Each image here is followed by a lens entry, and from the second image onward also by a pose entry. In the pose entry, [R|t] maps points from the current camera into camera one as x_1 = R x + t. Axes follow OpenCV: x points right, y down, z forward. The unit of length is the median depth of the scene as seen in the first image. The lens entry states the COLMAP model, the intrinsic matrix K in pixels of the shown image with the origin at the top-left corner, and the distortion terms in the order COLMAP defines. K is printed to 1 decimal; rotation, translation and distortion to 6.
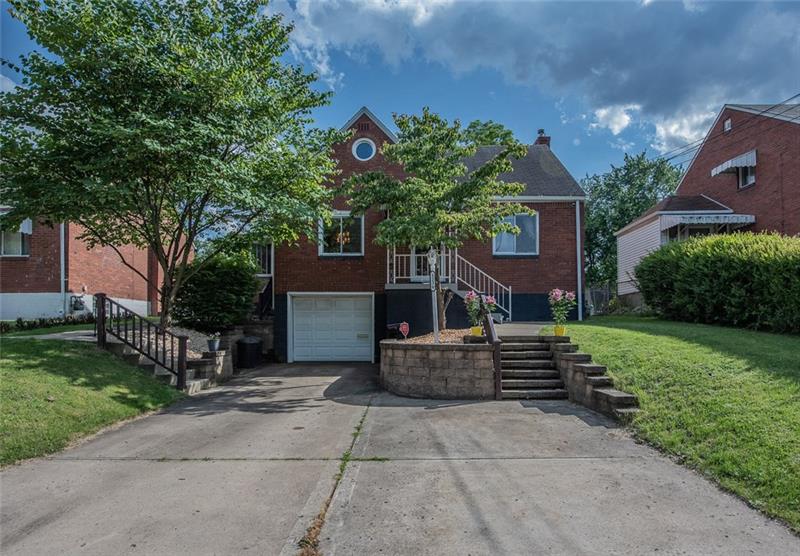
lens RADIAL K [[452.1, 0, 397.1], [0, 452.1, 279.3], [0, 0, 1]] dist [-0.006444, 0.000885]
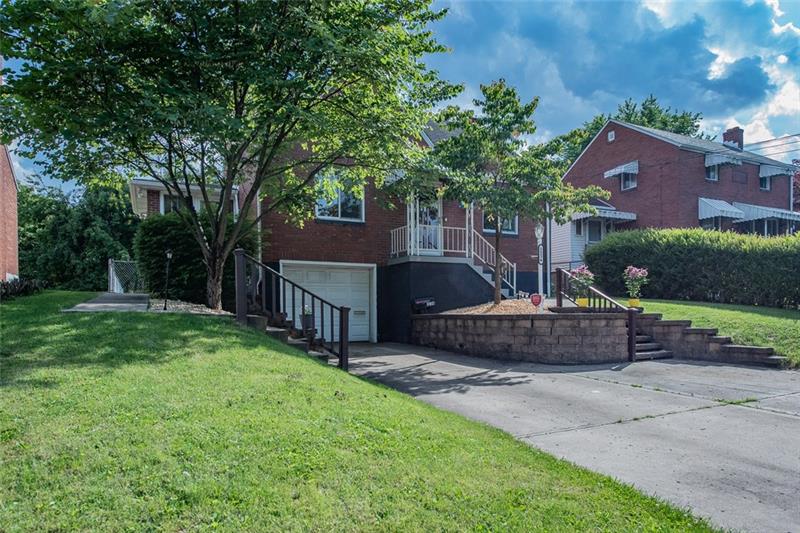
lens RADIAL K [[508.9, 0, 402.2], [0, 508.9, 267.7], [0, 0, 1]] dist [0.008417, 0.000798]
pose [[0.877685, 0.034875, 0.477967, -0.541408], [-0.044099, 0.998994, 0.008087, 0.027713], [-0.477204, -0.028176, 0.878341, 0.094379]]
